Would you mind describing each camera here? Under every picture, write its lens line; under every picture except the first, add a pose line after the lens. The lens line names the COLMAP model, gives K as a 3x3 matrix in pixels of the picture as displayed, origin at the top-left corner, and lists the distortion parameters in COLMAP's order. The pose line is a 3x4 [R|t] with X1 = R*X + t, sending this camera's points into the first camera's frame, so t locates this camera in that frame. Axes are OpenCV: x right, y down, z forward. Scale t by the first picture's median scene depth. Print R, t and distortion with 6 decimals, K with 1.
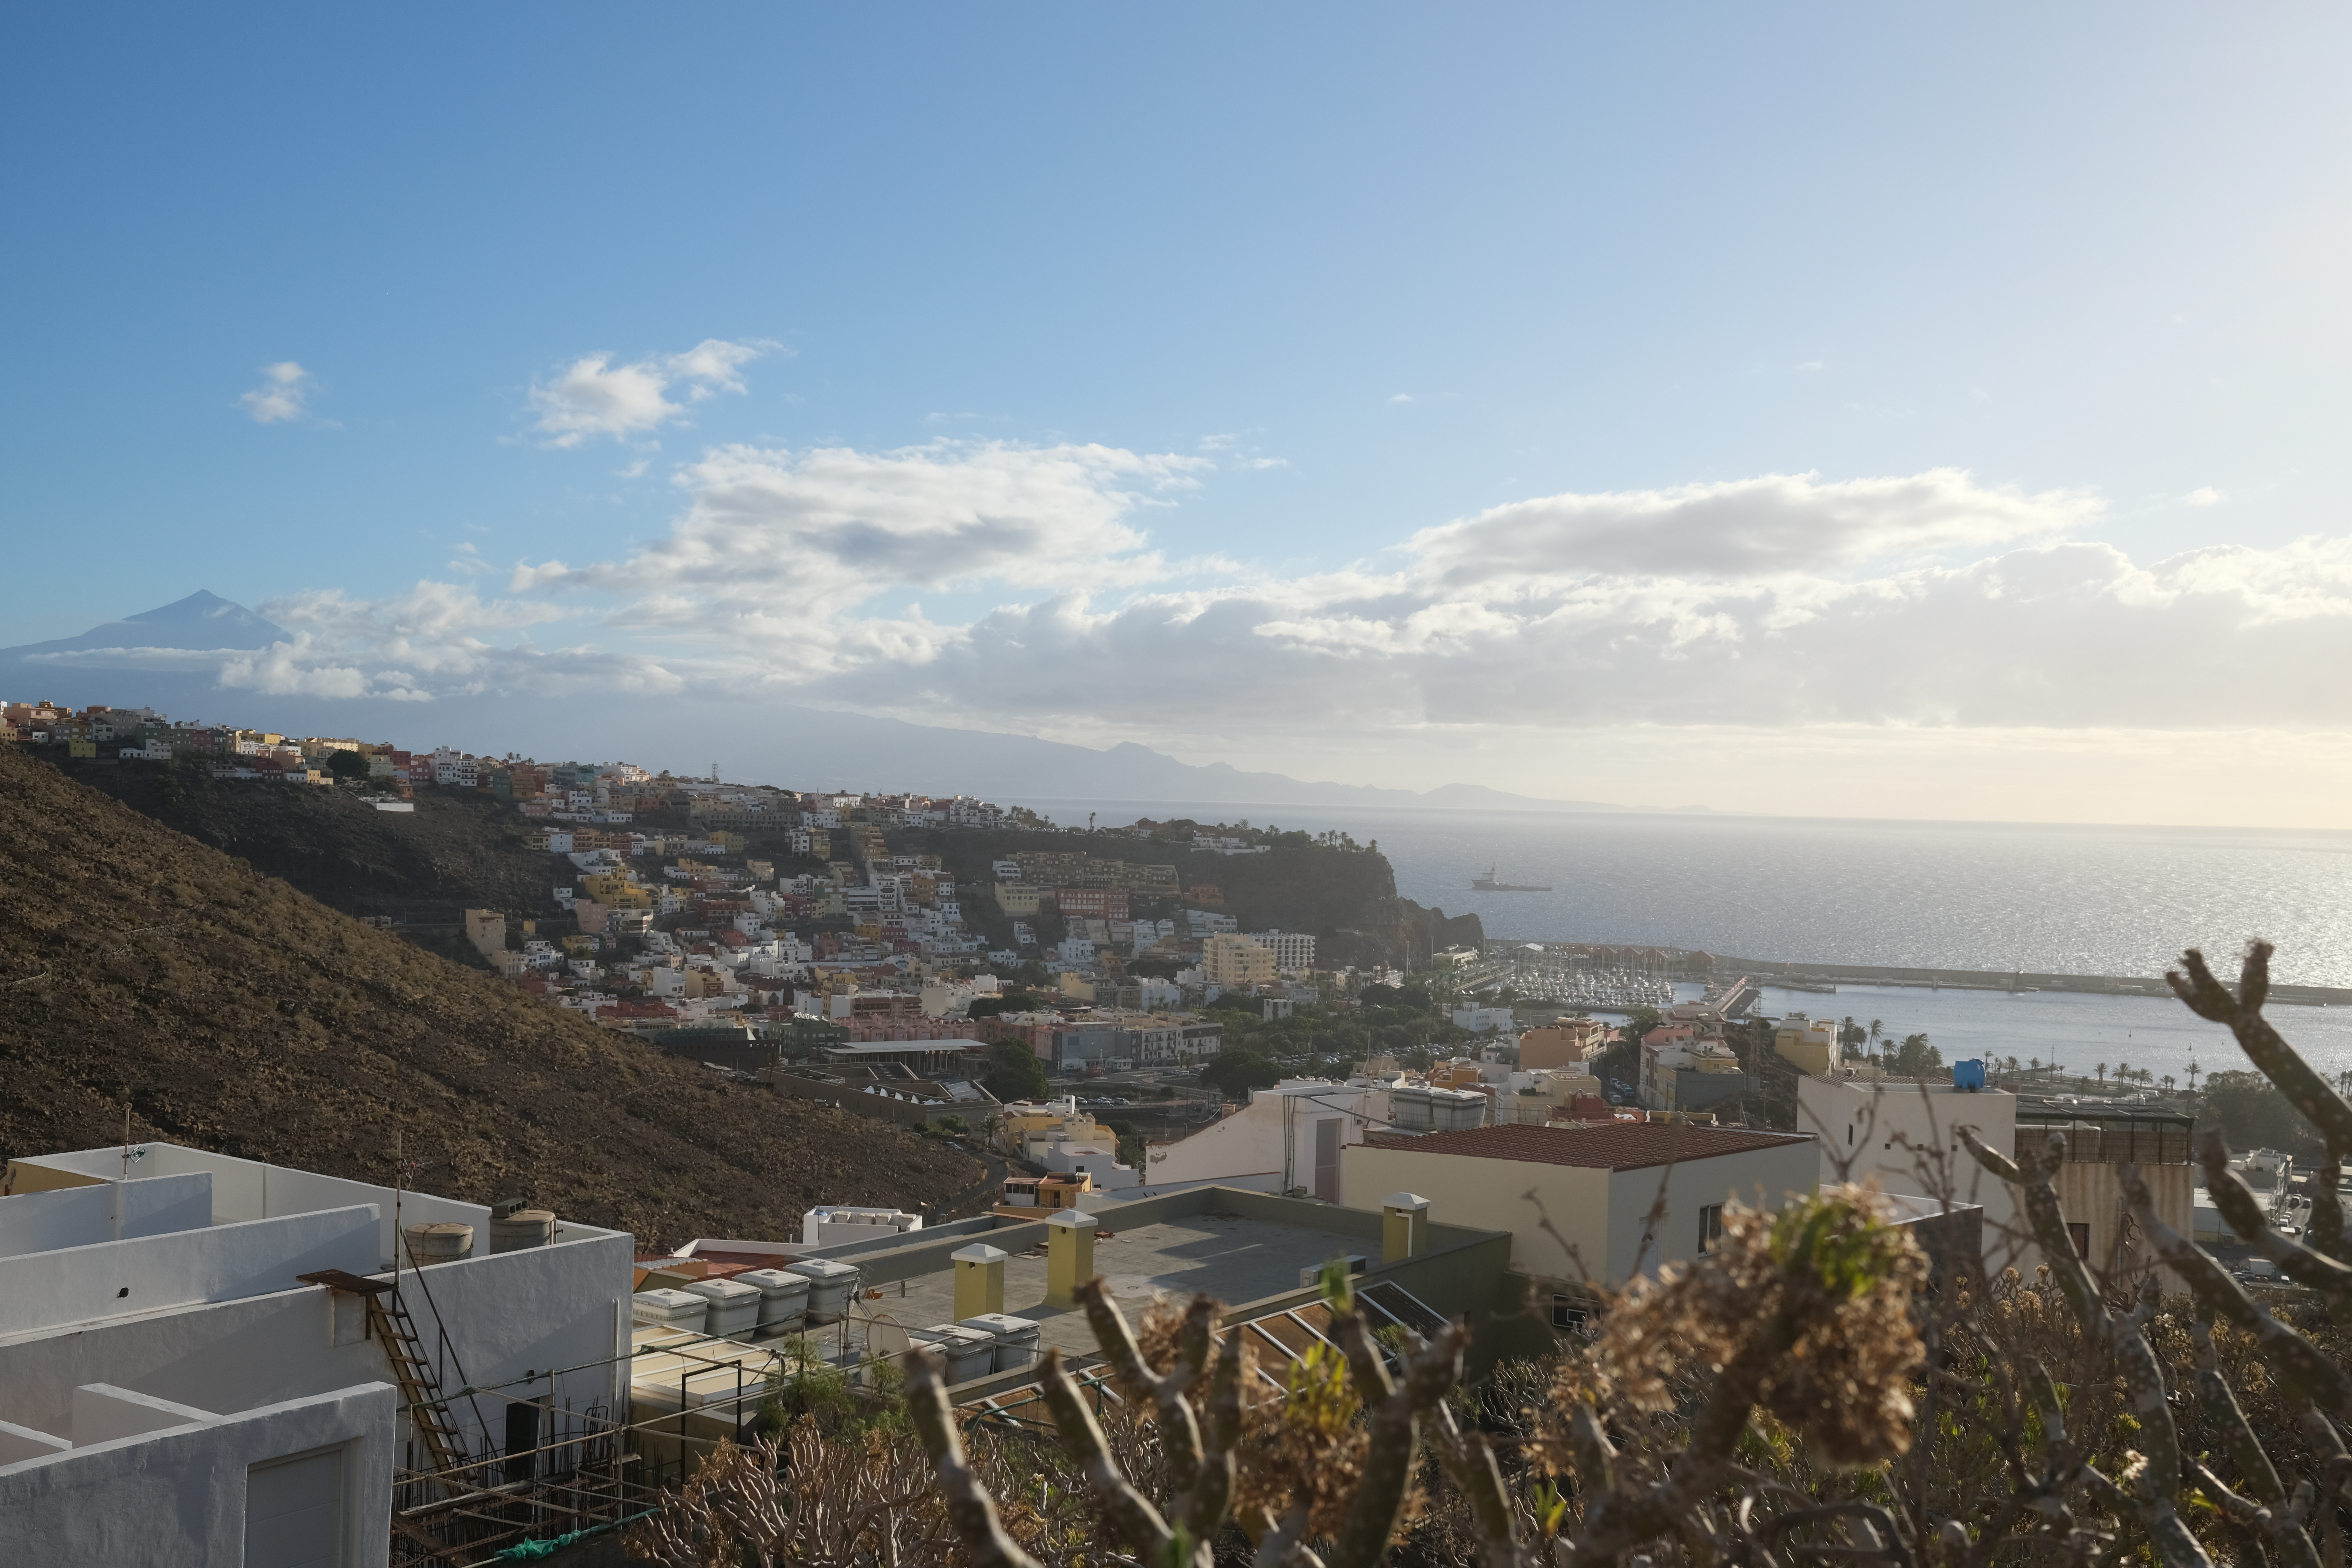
lens RADIAL K [[2434.3, 0, 1192.3], [0, 2434.3, 791.7], [0, 0, 1]] dist [-0.048148, 0.149140]
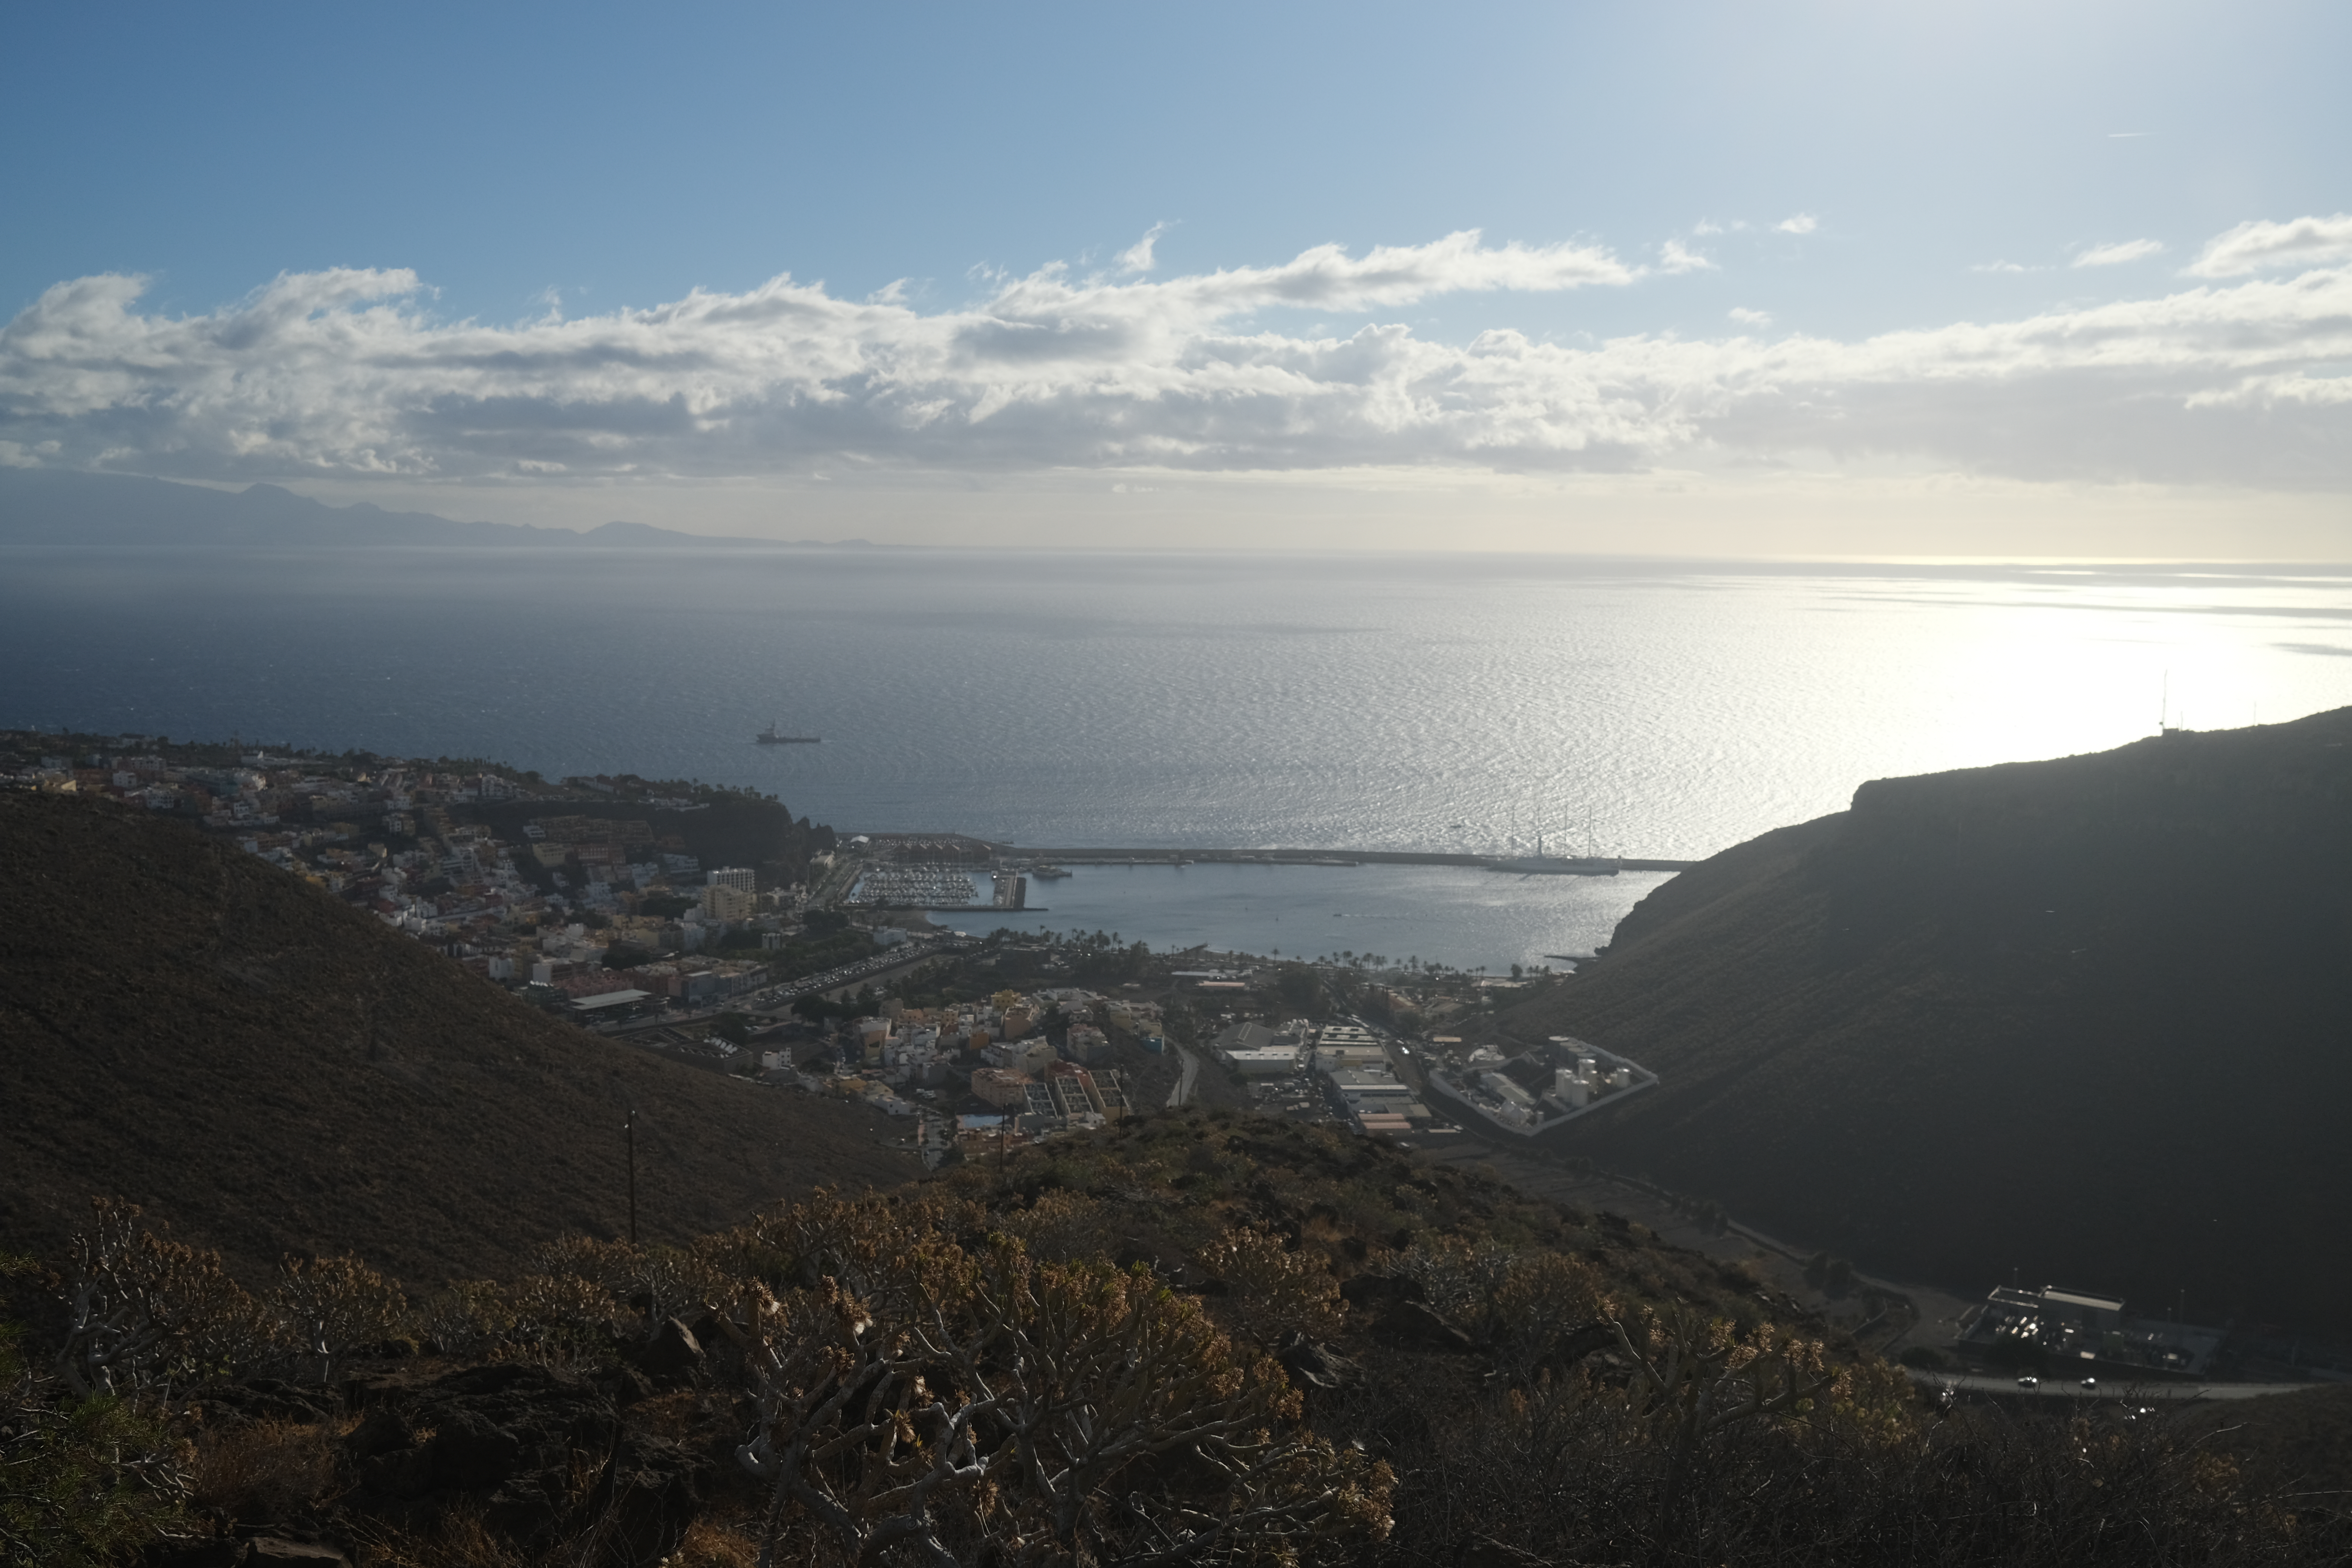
lens RADIAL K [[2437.1, 0, 1189.5], [0, 2437.1, 783.9], [0, 0, 1]] dist [-0.051493, 0.212106]
pose [[0.941835, -0.051771, 0.332065, -0.201703], [0.014491, 0.993401, 0.113778, -0.168800], [-0.335764, -0.102348, 0.936369, -0.543937]]
